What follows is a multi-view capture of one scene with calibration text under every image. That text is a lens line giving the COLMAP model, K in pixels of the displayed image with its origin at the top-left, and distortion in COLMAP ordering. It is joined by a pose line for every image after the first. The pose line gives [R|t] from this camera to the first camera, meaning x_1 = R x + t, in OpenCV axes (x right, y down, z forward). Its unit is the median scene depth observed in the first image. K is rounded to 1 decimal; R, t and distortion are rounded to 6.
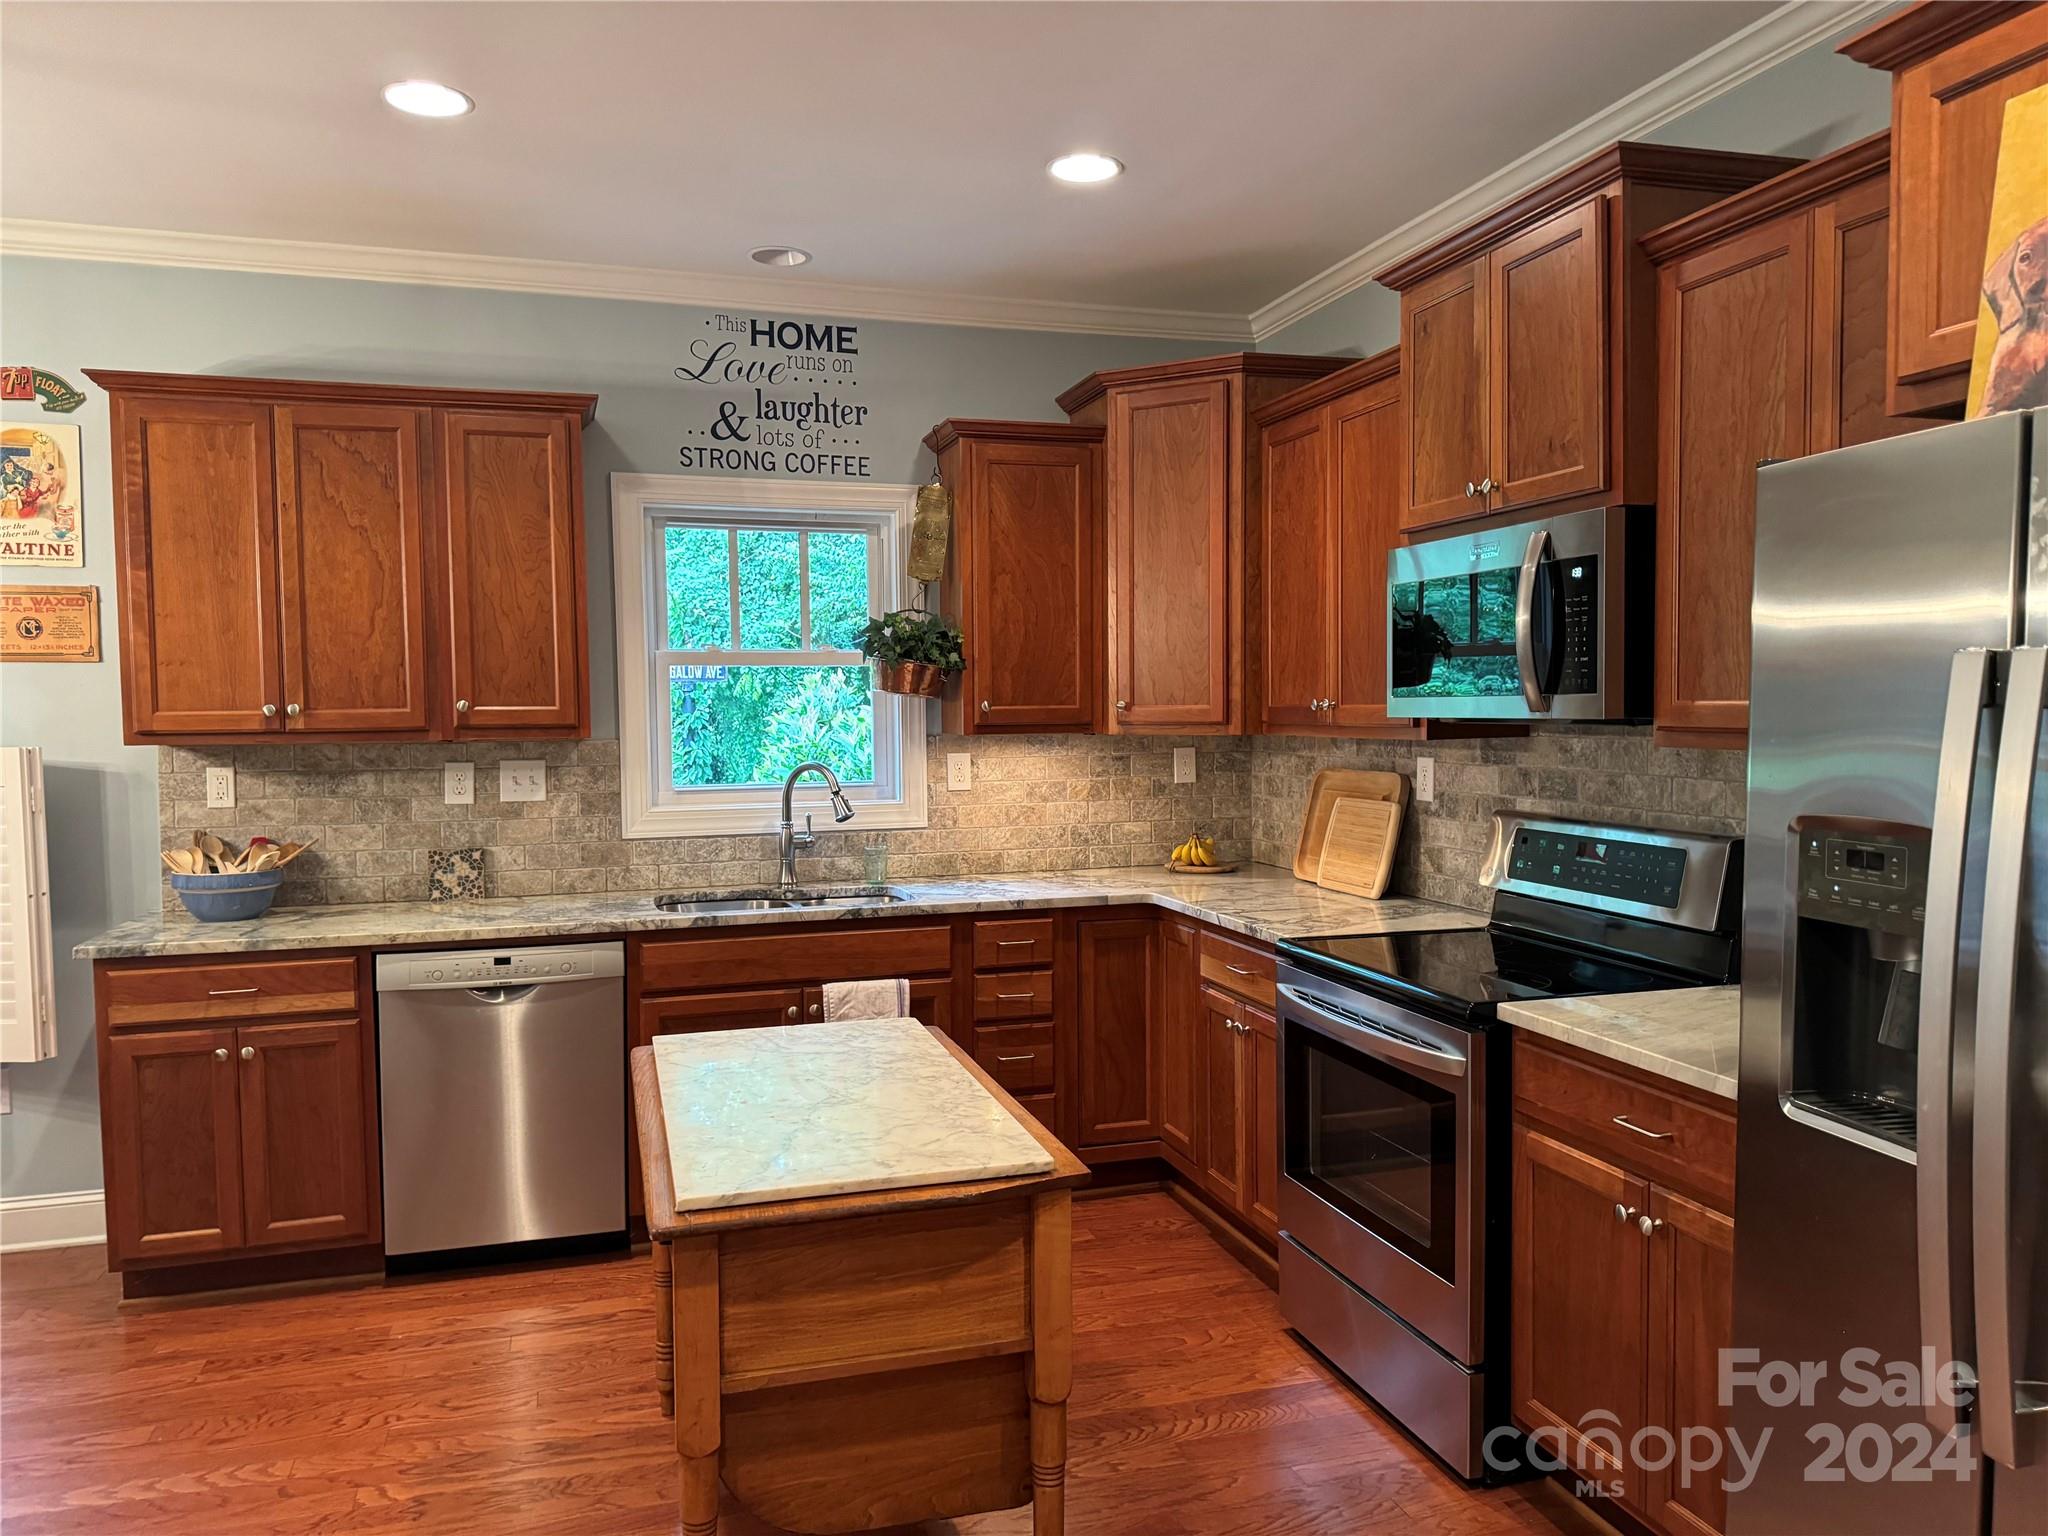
lens RADIAL K [[1452.5, 0, 1042.0], [0, 1452.5, 769.5], [0, 0, 1]] dist [0.052827, -0.068107]
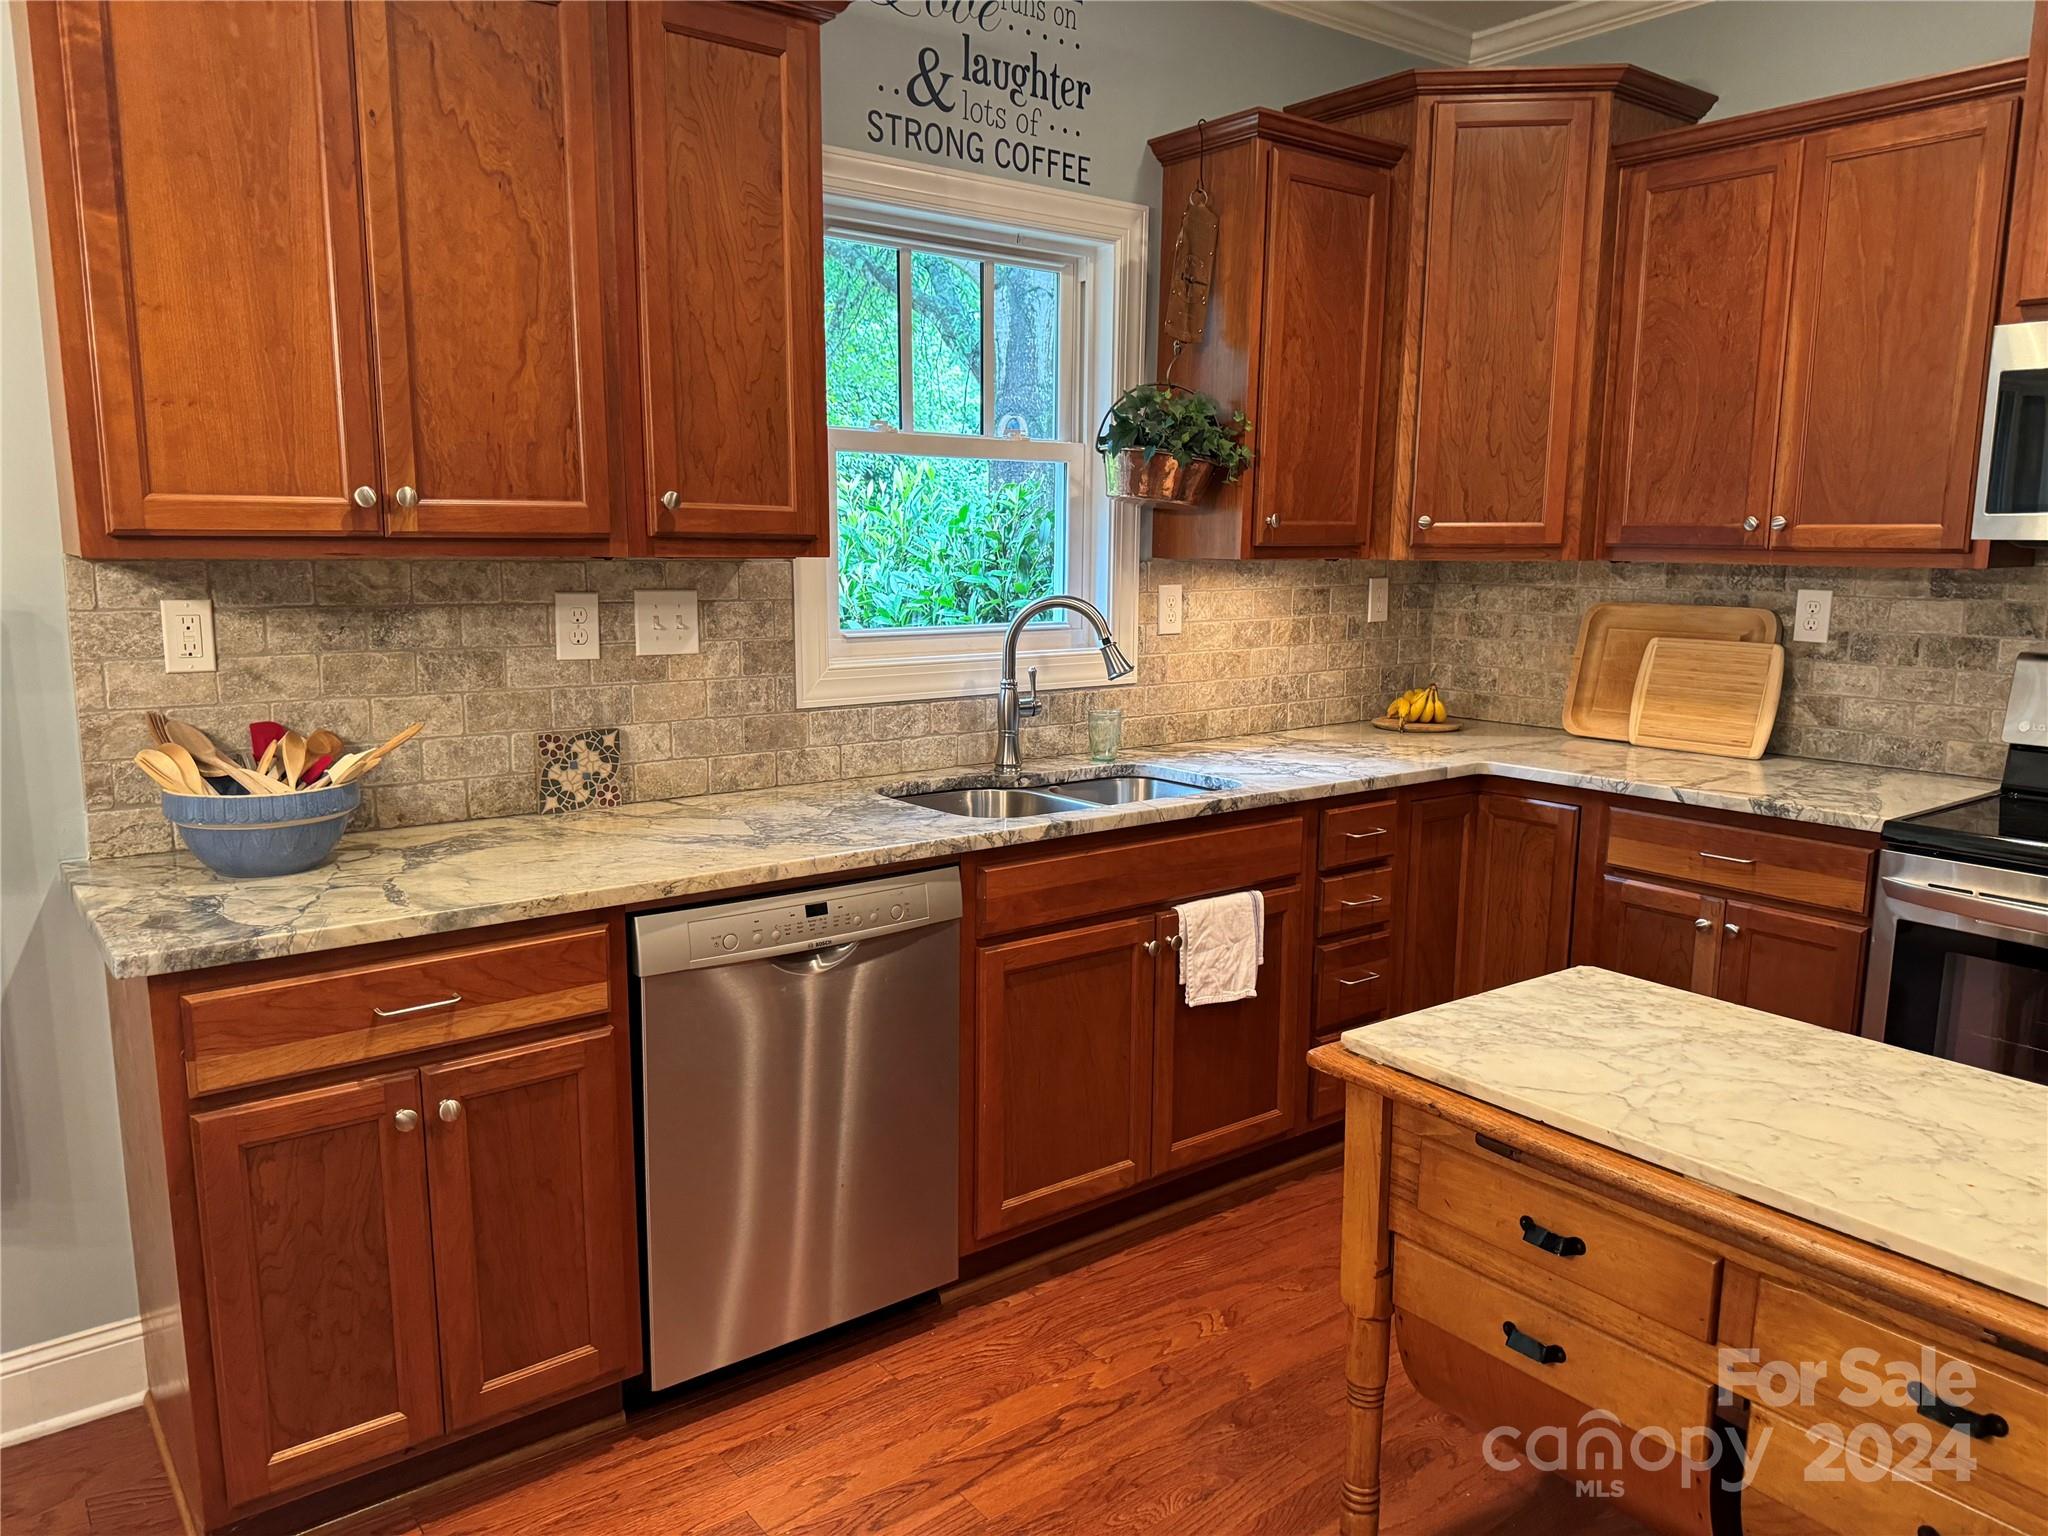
lens RADIAL K [[1452.5, 0, 1040.7], [0, 1452.5, 770.8], [0, 0, 1]] dist [0.052827, -0.068107]
pose [[0.934390, -0.039892, 0.354011, -0.460052], [-0.001171, 0.993362, 0.115028, -0.001465], [-0.356250, -0.107895, 0.928140, 0.359727]]
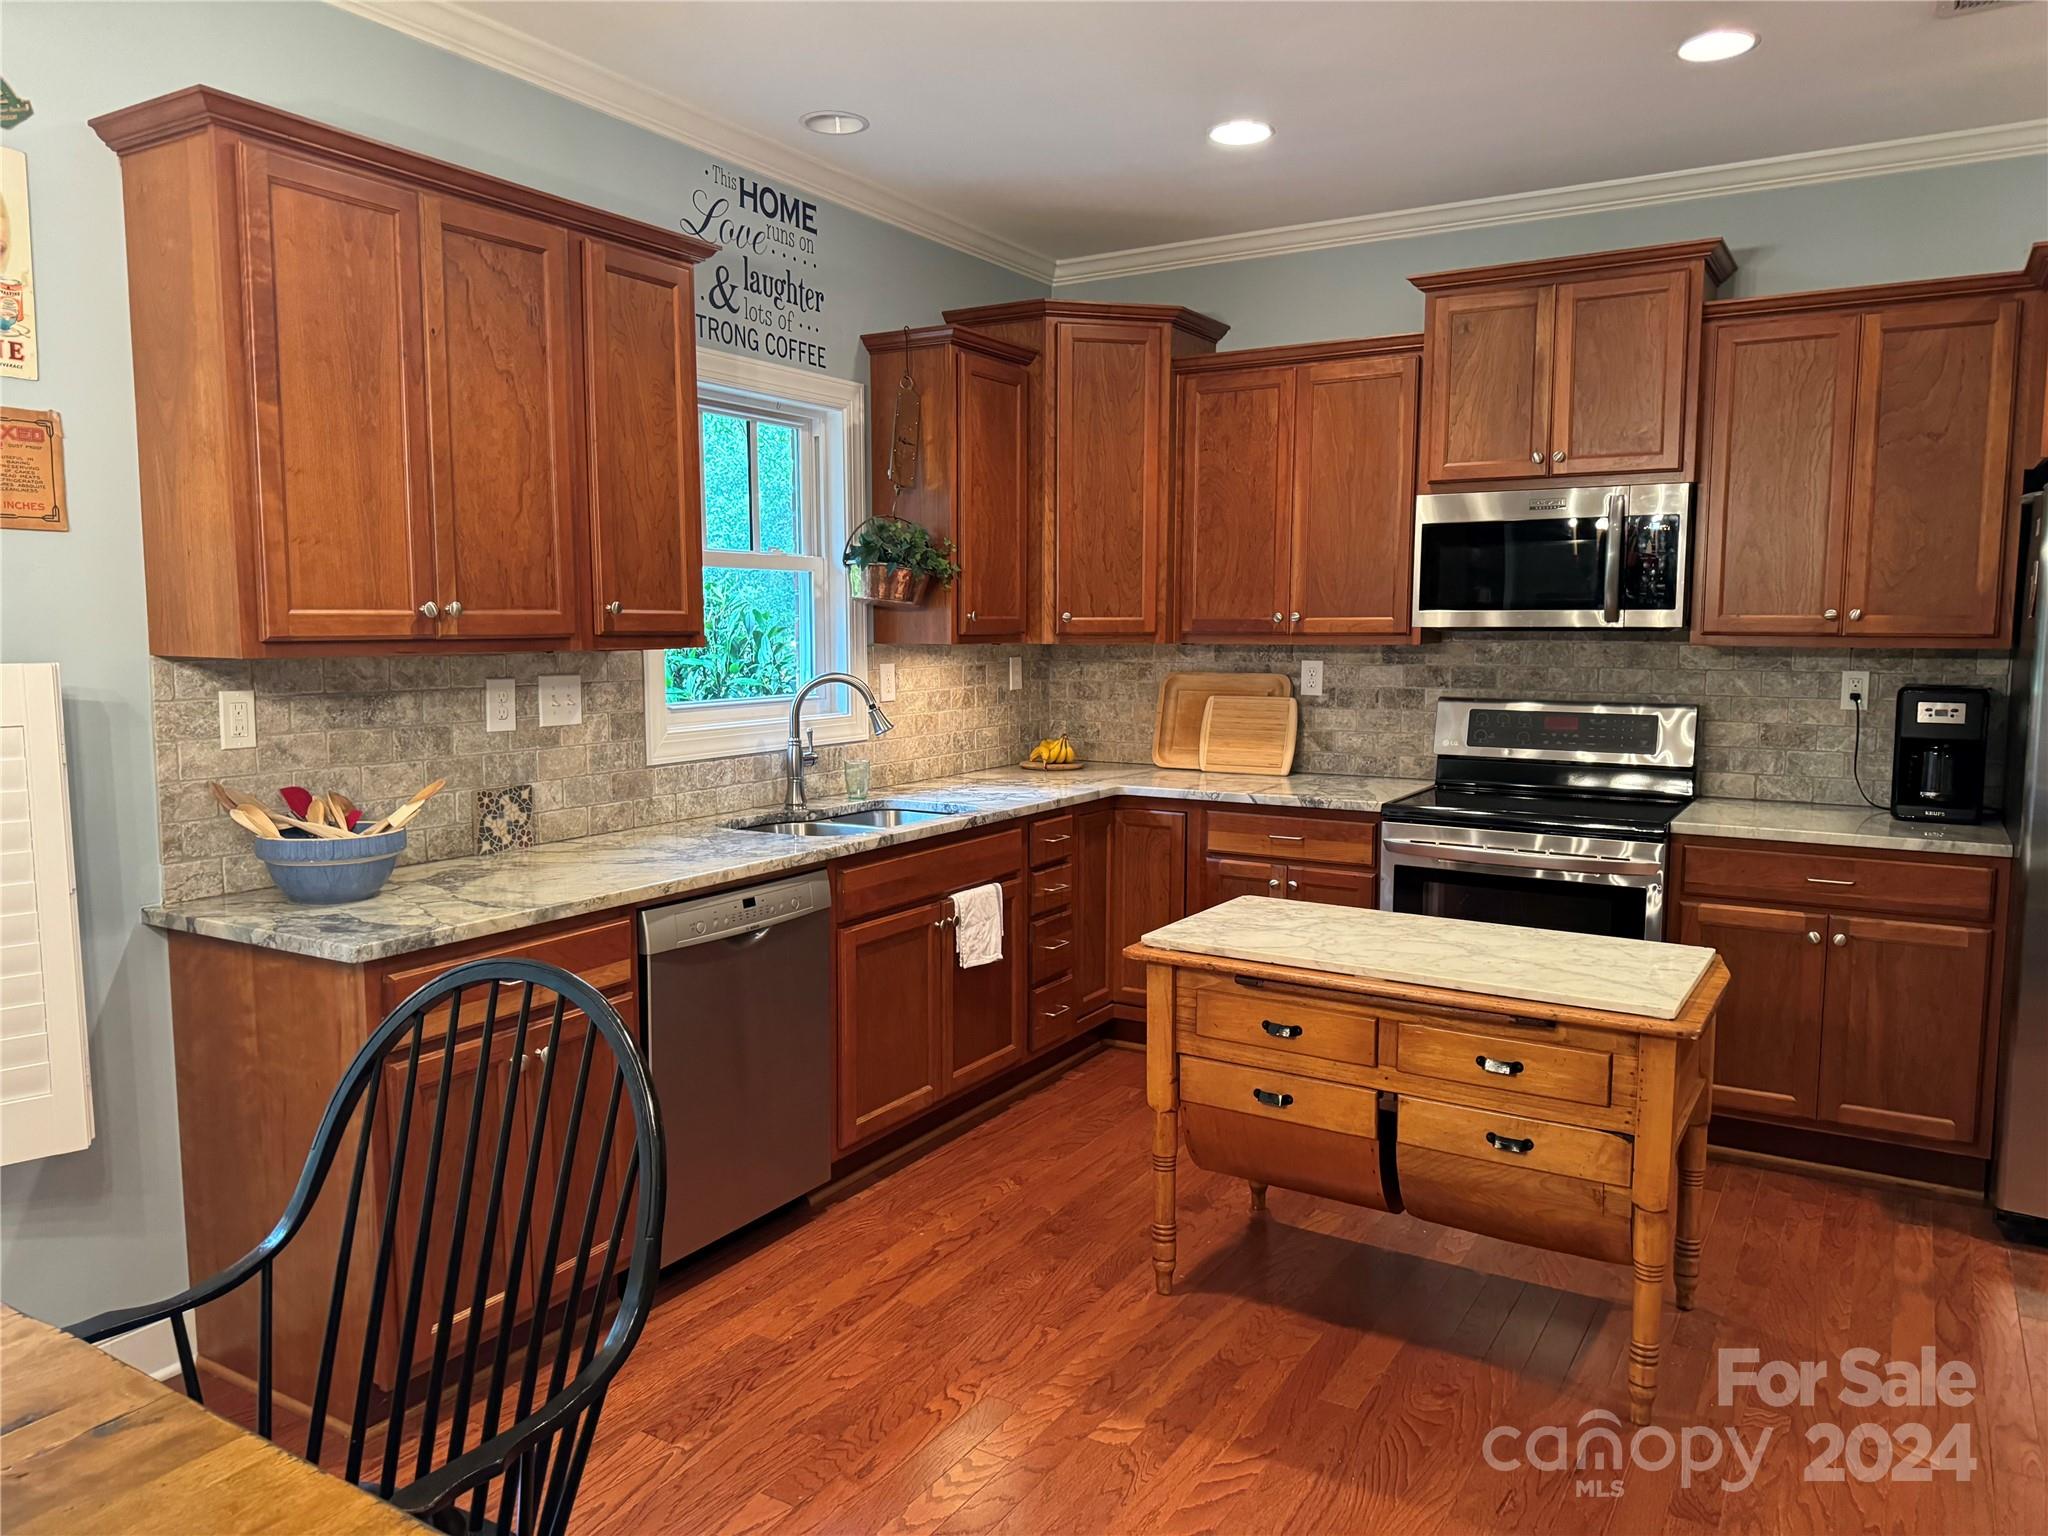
lens RADIAL K [[1452.5, 0, 1037.7], [0, 1452.5, 763.0], [0, 0, 1]] dist [0.052827, -0.068107]
pose [[0.741996, -0.056667, 0.668005, -0.752115], [0.022514, 0.997965, 0.059651, -0.000185], [-0.670026, -0.029221, 0.741763, 0.226917]]
